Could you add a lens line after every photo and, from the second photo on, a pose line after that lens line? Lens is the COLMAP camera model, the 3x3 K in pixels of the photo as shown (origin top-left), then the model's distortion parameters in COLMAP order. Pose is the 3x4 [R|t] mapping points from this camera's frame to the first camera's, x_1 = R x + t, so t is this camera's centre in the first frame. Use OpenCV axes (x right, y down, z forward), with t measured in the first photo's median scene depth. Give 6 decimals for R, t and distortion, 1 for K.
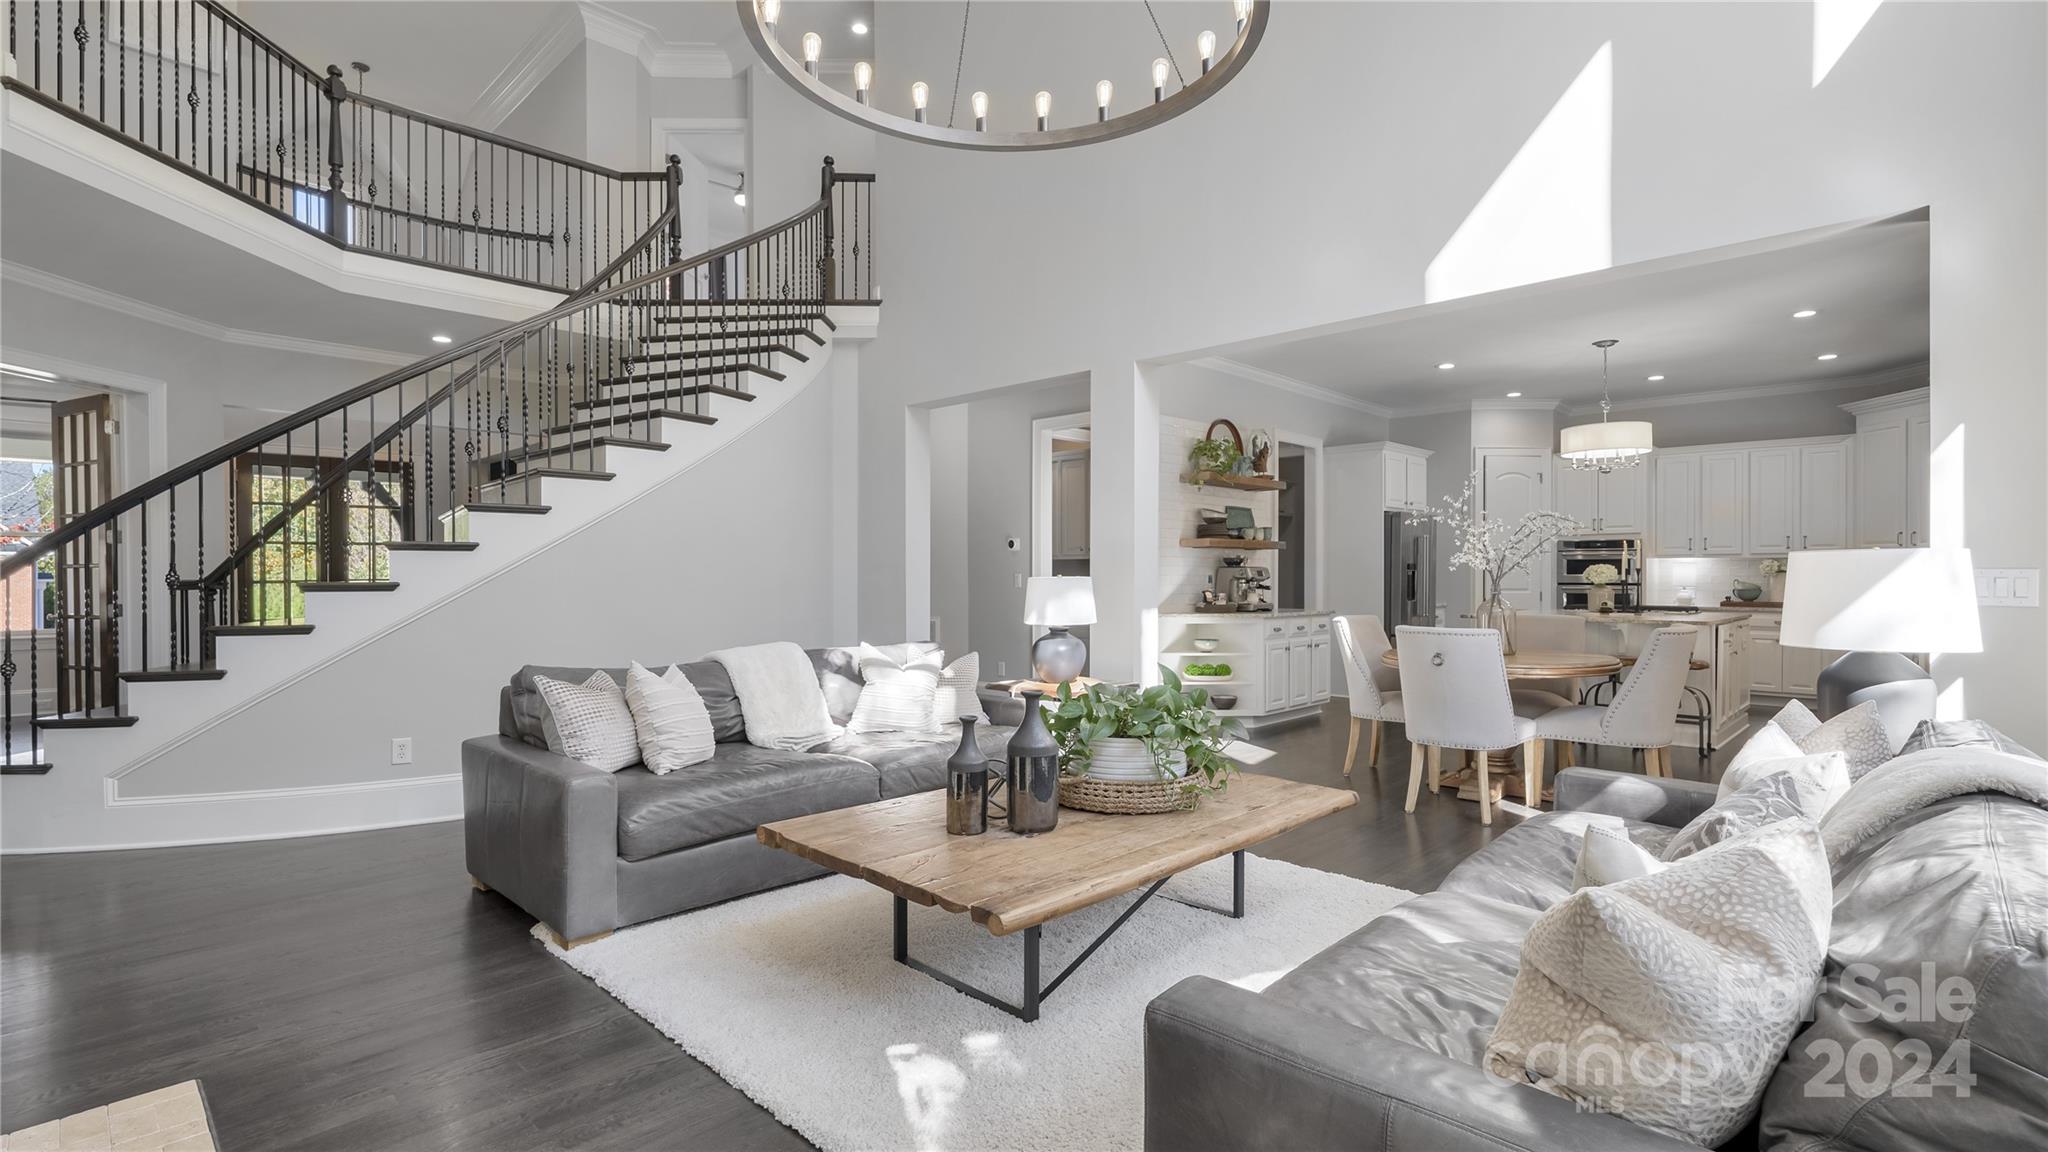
lens RADIAL K [[947.0, 0, 1026.4], [0, 947.0, 584.9], [0, 0, 1]] dist [-0.000258, 0.000159]
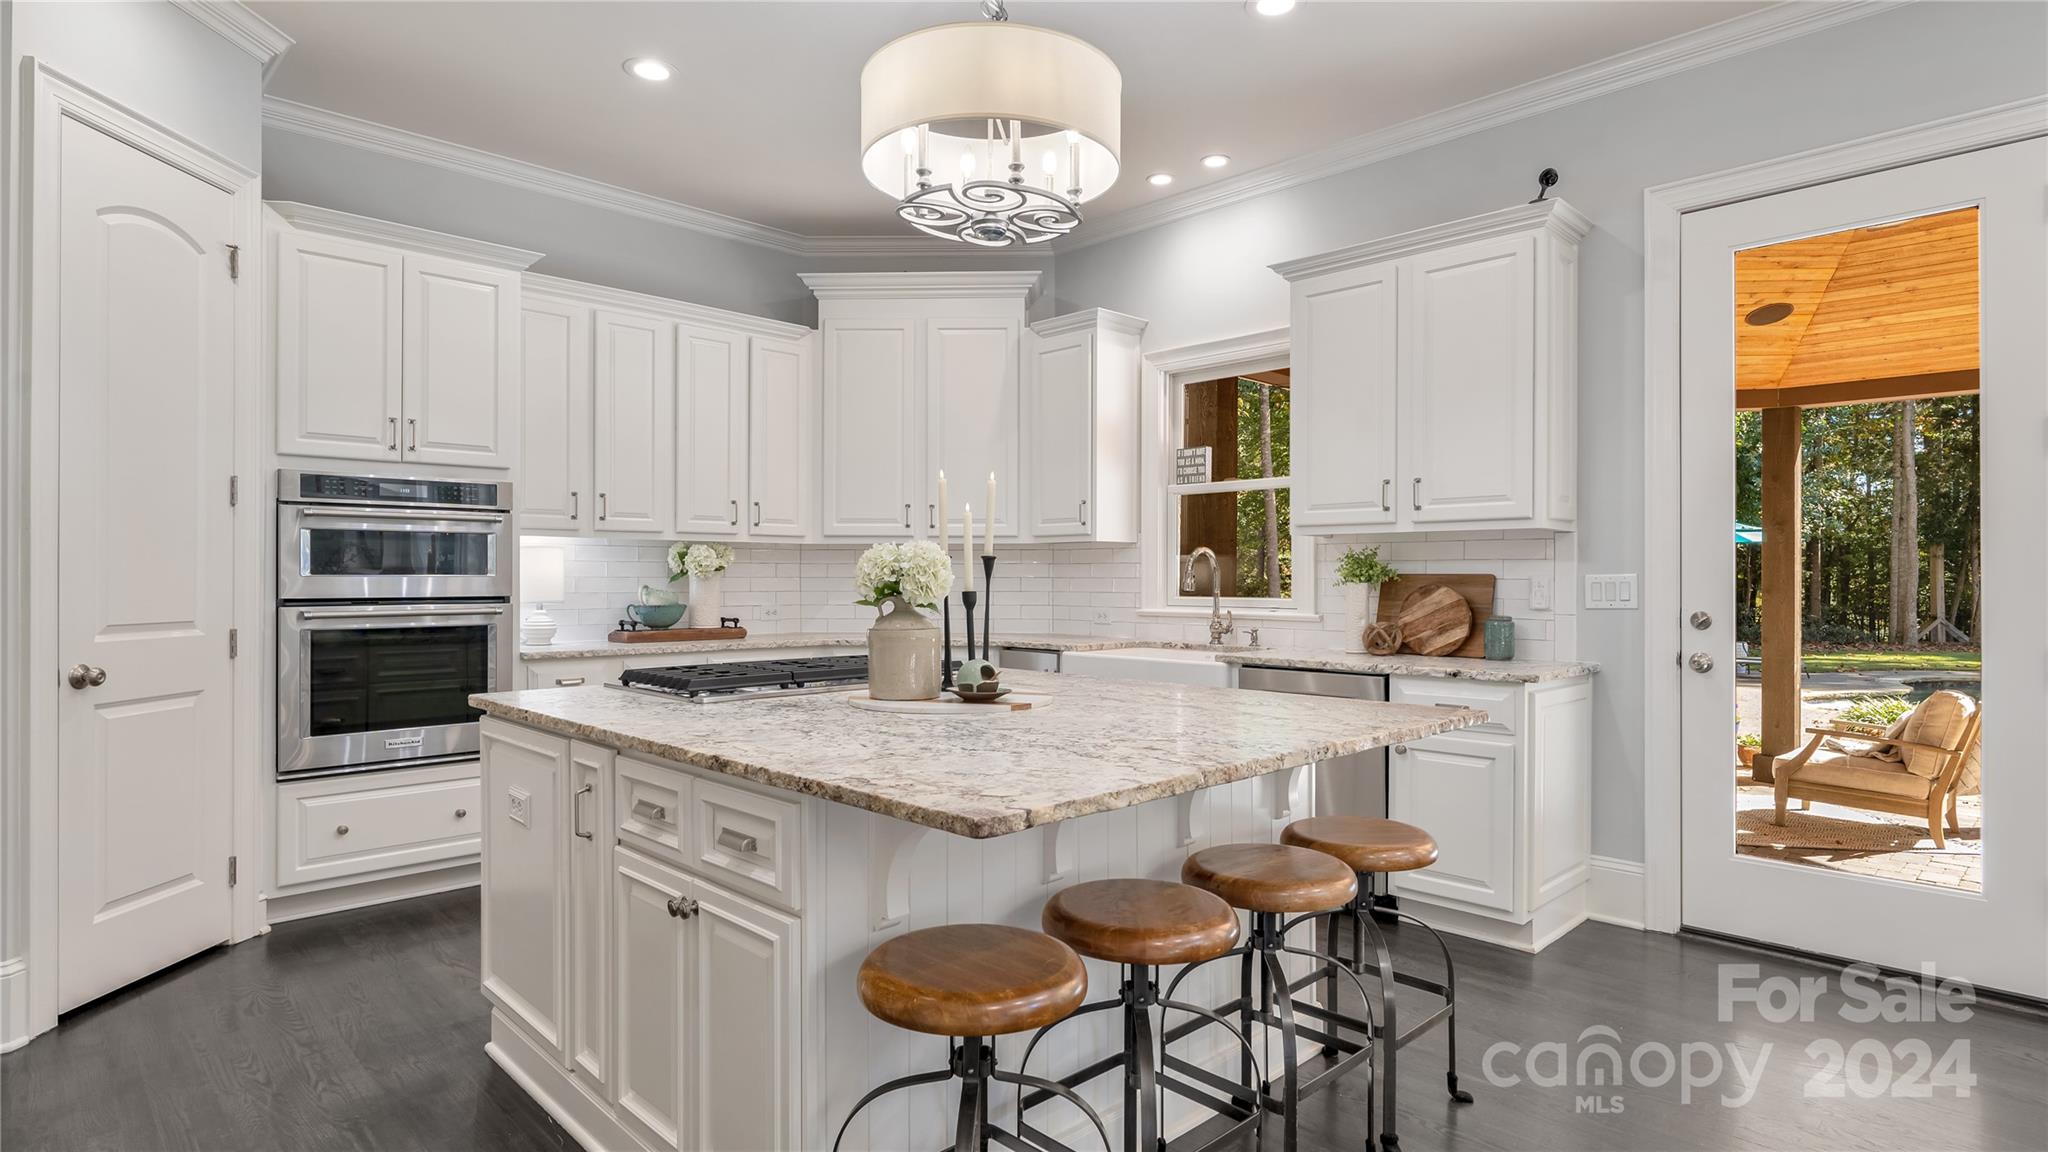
lens RADIAL K [[1030.5, 0, 1033.6], [0, 1030.5, 570.3], [0, 0, 1]] dist [-0.000161, 0.000397]
pose [[0.013316, 0.008592, 0.999874, 0.268289], [0.003920, 0.999955, -0.008645, -0.011752], [-0.999904, 0.004035, 0.013282, 0.860216]]
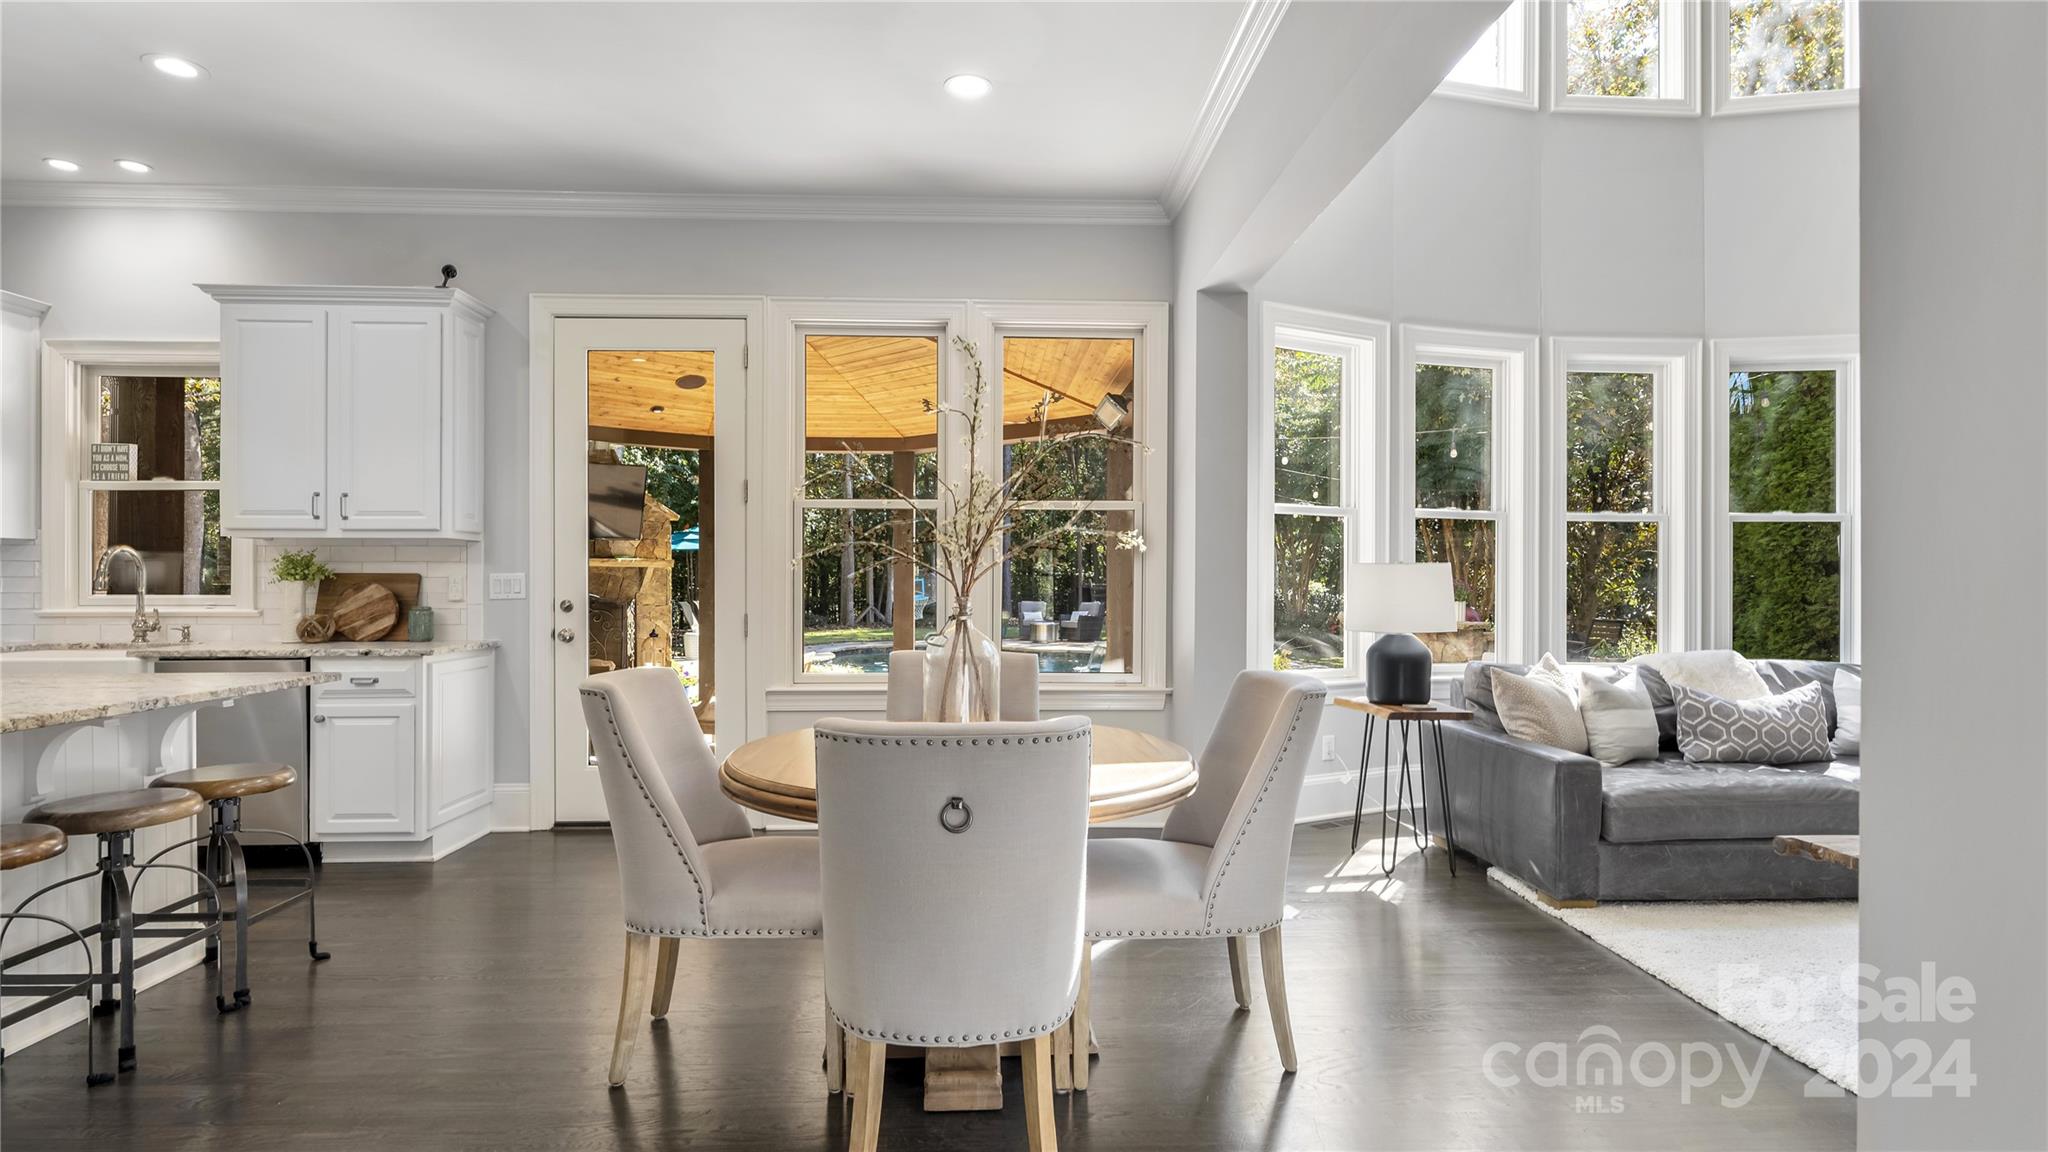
lens RADIAL K [[1030.5, 0, 1038.3], [0, 1030.5, 579.0], [0, 0, 1]] dist [-0.000161, 0.000397]
pose [[-0.727094, 0.000050, 0.686538, 0.088214], [0.004837, 0.999976, 0.005051, -0.011241], [-0.686521, 0.006993, -0.727076, 0.841781]]
